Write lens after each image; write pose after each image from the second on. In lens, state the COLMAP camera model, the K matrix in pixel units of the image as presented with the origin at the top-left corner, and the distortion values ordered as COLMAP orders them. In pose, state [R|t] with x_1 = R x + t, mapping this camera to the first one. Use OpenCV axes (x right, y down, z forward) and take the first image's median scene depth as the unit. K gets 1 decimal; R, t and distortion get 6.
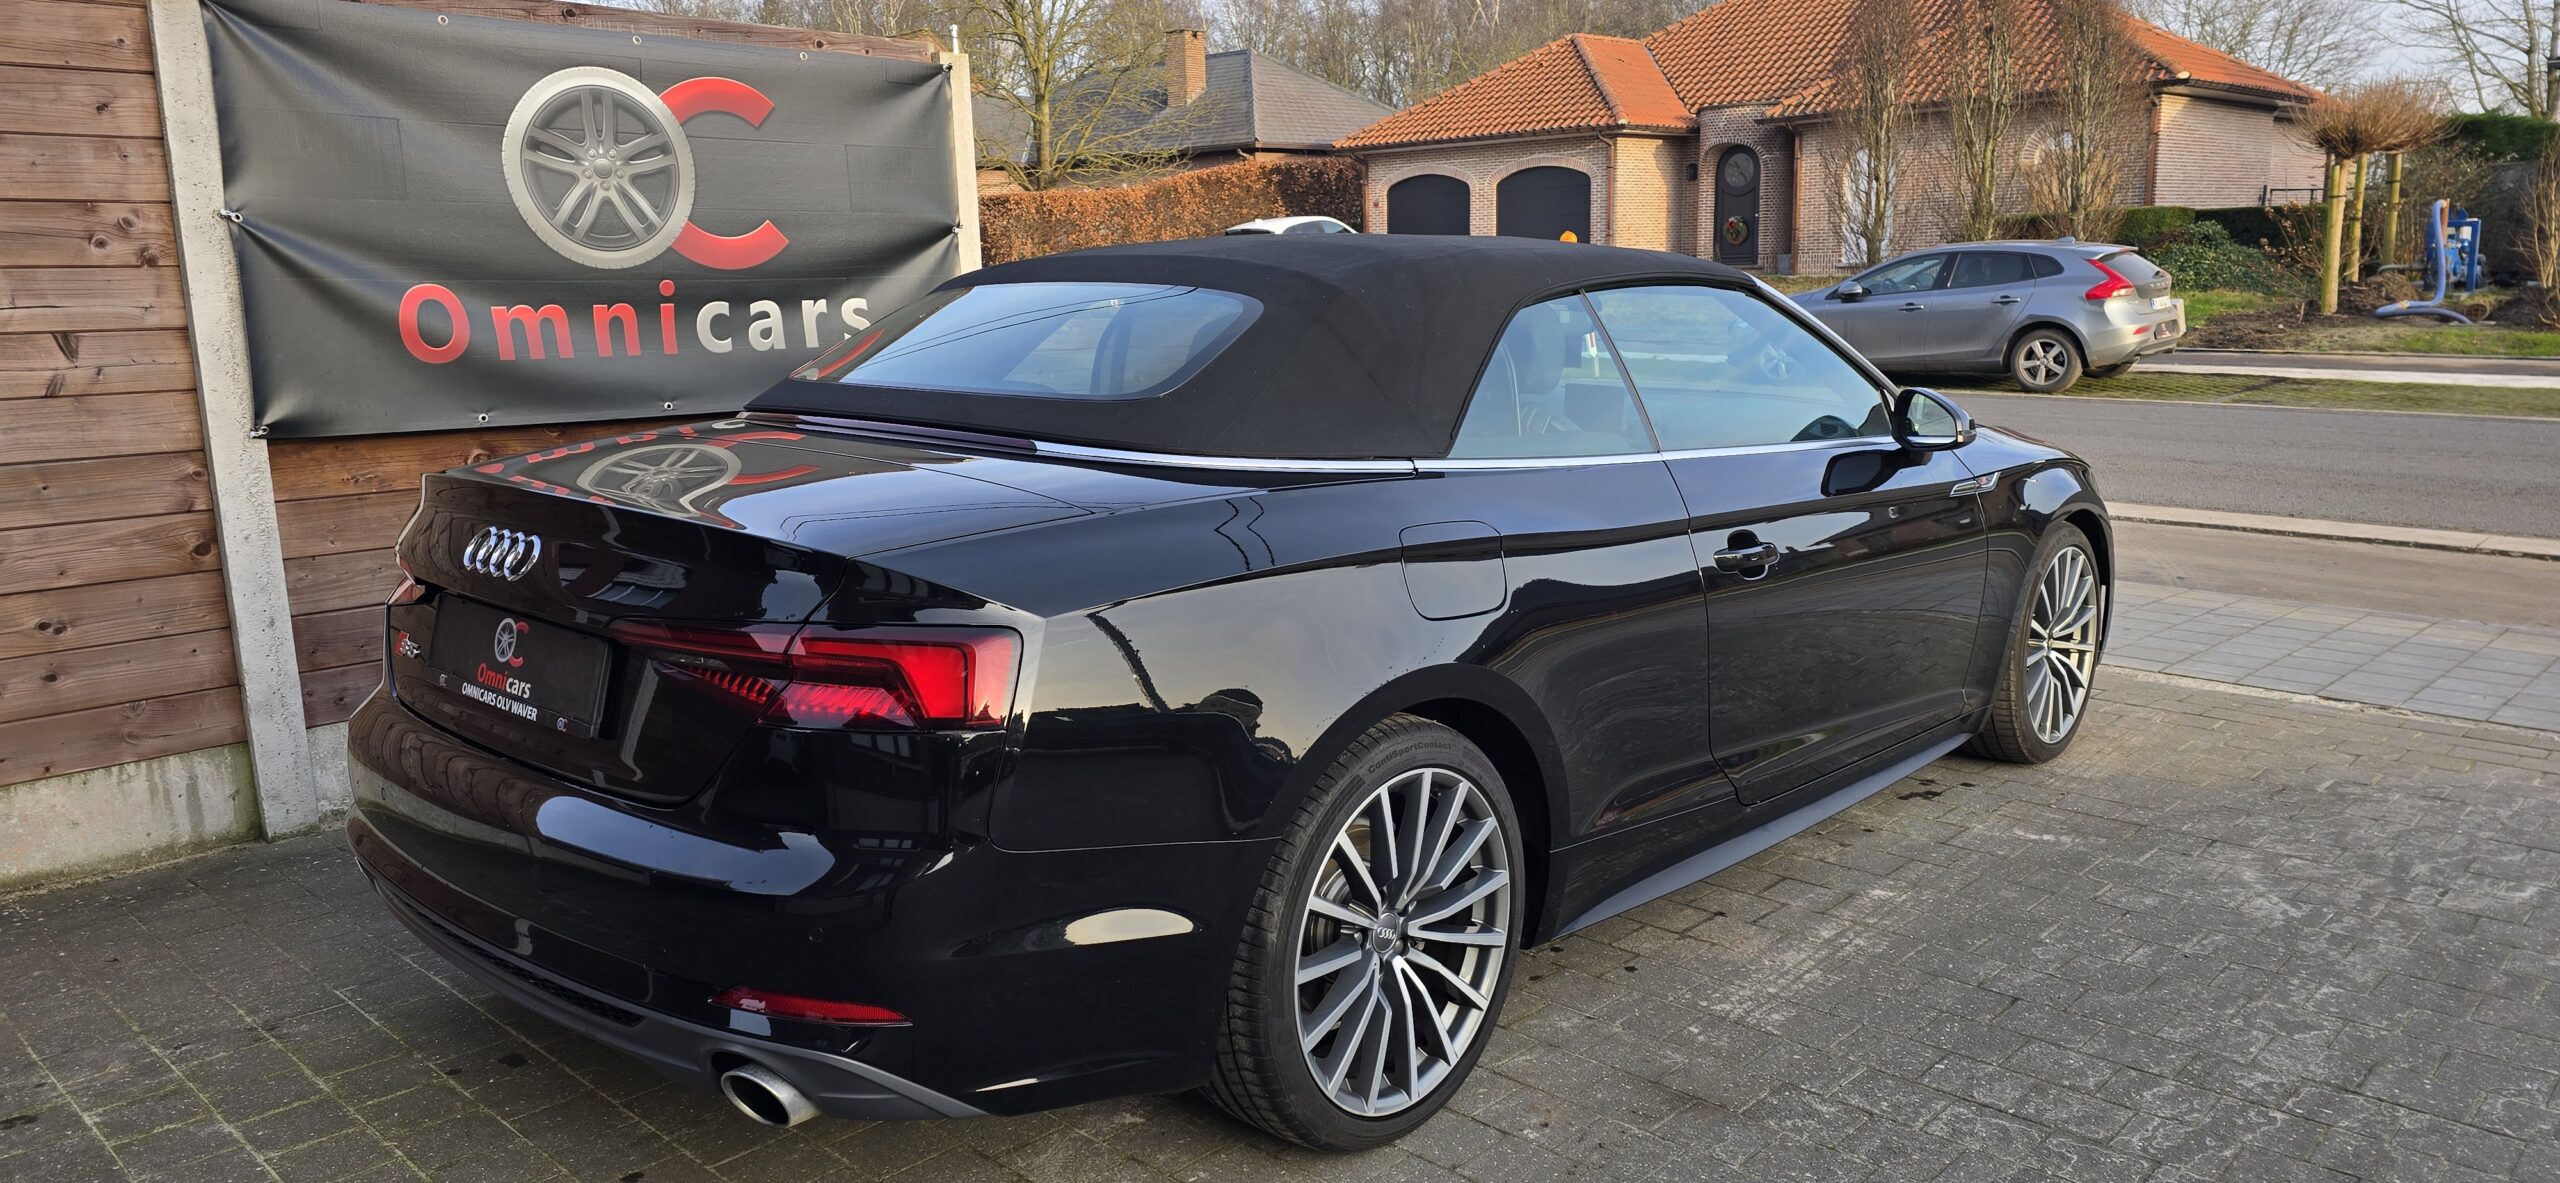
lens RADIAL K [[1690.0, 0, 1259.9], [0, 1690.0, 586.0], [0, 0, 1]] dist [0.072154, -0.066275]
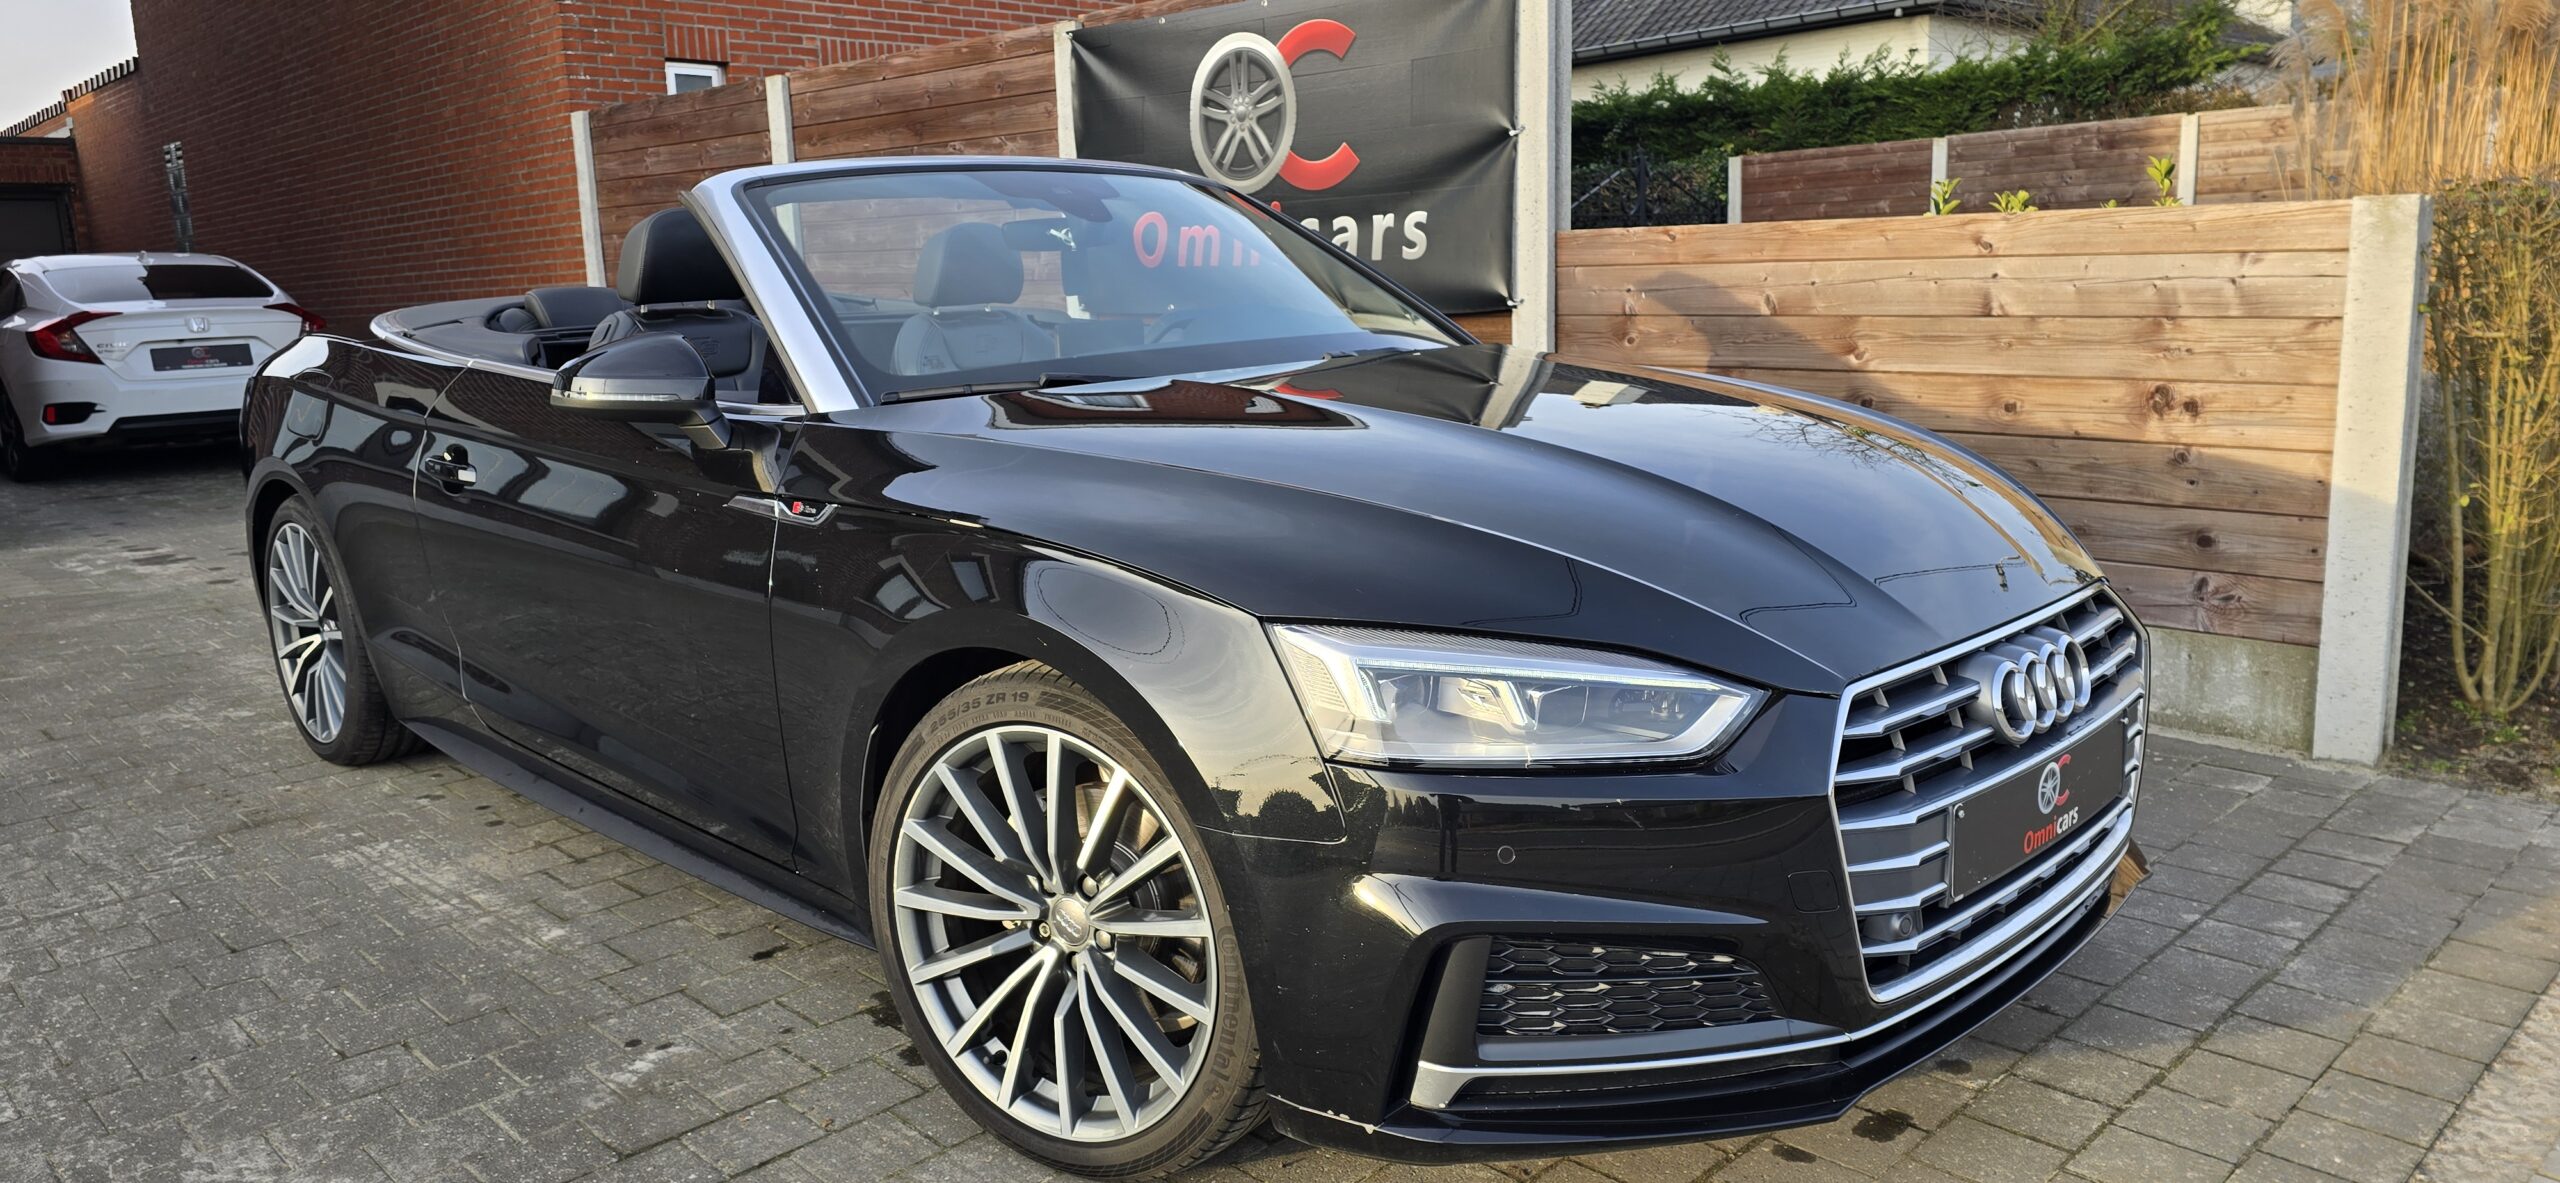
lens RADIAL K [[1690.0, 0, 1259.9], [0, 1690.0, 586.0], [0, 0, 1]] dist [0.072154, -0.066275]
pose [[-0.026528, 0.205339, -0.978331, 1.072002], [-0.149624, 0.966835, 0.206983, -0.196420], [0.988387, 0.151873, 0.005075, 1.236593]]
